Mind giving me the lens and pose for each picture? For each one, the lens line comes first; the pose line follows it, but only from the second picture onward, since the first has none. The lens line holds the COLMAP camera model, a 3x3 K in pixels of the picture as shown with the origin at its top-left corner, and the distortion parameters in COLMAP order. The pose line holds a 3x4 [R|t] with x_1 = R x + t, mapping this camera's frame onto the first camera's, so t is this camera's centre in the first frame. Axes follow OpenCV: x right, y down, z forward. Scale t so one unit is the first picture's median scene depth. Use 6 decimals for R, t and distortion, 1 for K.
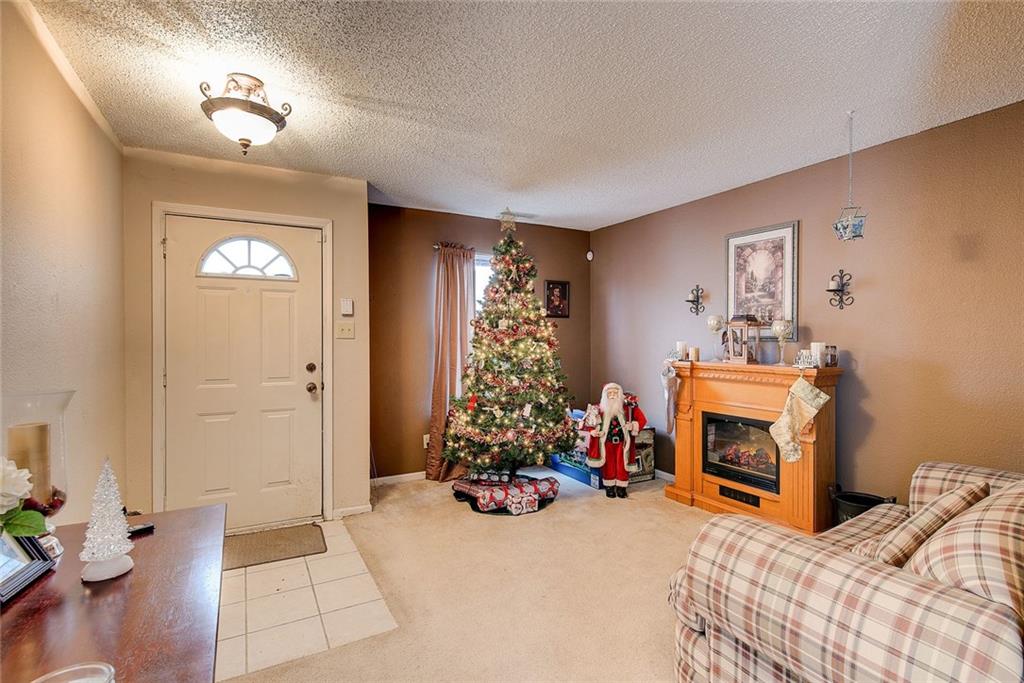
lens RADIAL K [[488.2, 0, 511.7], [0, 488.2, 333.5], [0, 0, 1]] dist [-0.000475, 0.000022]
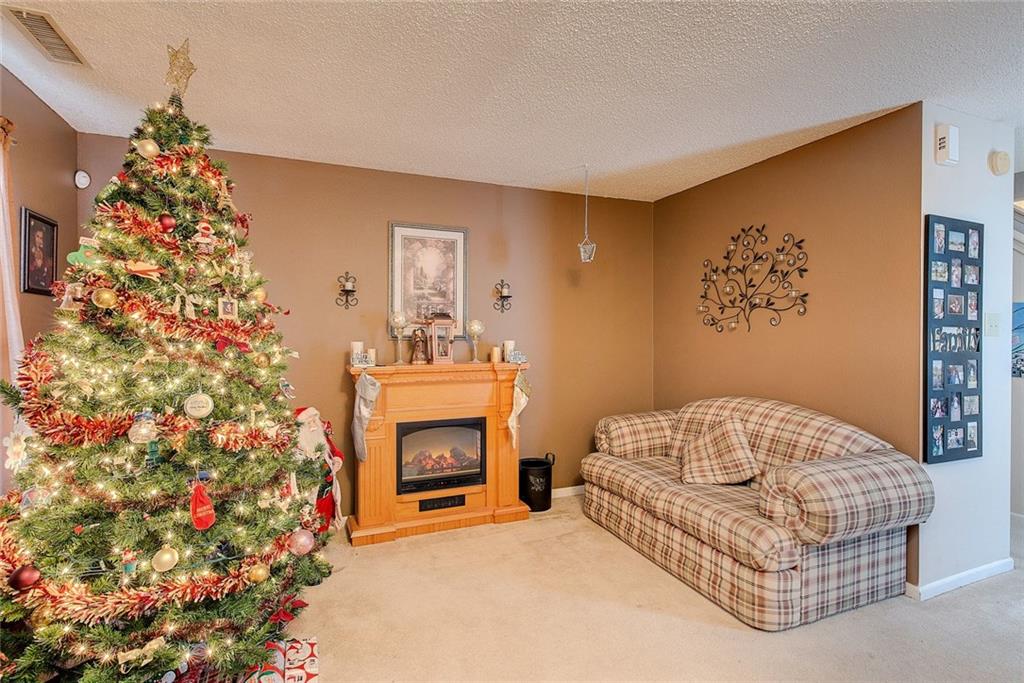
lens RADIAL K [[488.2, 0, 511.7], [0, 488.2, 333.5], [0, 0, 1]] dist [-0.000475, 0.000022]
pose [[0.117237, 0.003540, 0.993098, -0.451974], [-0.005283, 0.999982, -0.002941, 0.004396], [-0.993090, -0.004901, 0.117253, 0.737105]]
